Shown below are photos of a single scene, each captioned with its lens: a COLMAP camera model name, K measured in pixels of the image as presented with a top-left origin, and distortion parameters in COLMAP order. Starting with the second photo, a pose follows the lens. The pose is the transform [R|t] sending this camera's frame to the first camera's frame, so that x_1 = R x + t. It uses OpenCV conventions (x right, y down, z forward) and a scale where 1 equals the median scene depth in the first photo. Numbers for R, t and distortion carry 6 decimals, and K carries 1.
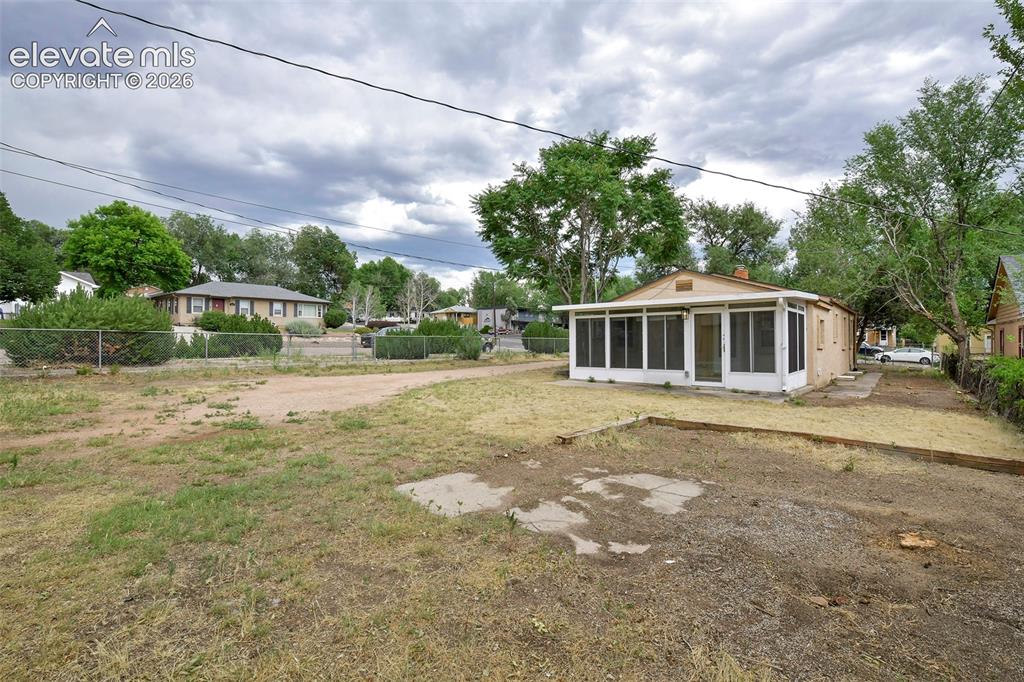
lens RADIAL K [[476.2, 0, 510.7], [0, 476.2, 338.2], [0, 0, 1]] dist [0.001078, -0.000165]
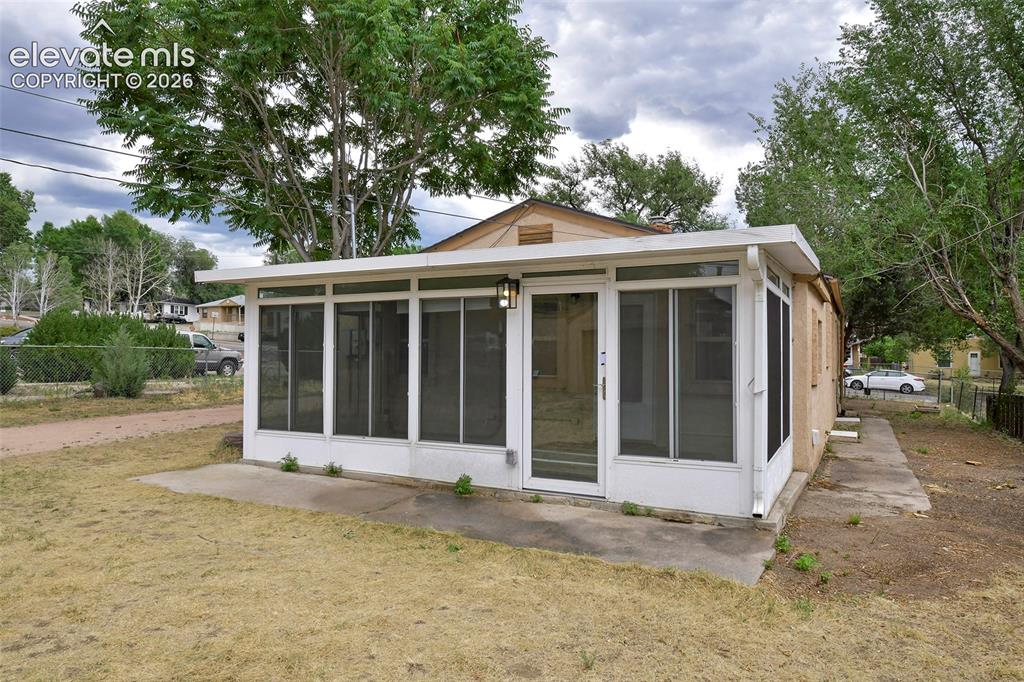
lens RADIAL K [[793.0, 0, 478.6], [0, 793.0, 342.7], [0, 0, 1]] dist [0.009511, 0.005023]
pose [[0.975430, 0.013472, 0.219899, 0.182853], [-0.011272, 0.999873, -0.011259, -0.005615], [-0.220022, 0.008503, 0.975458, 0.355520]]
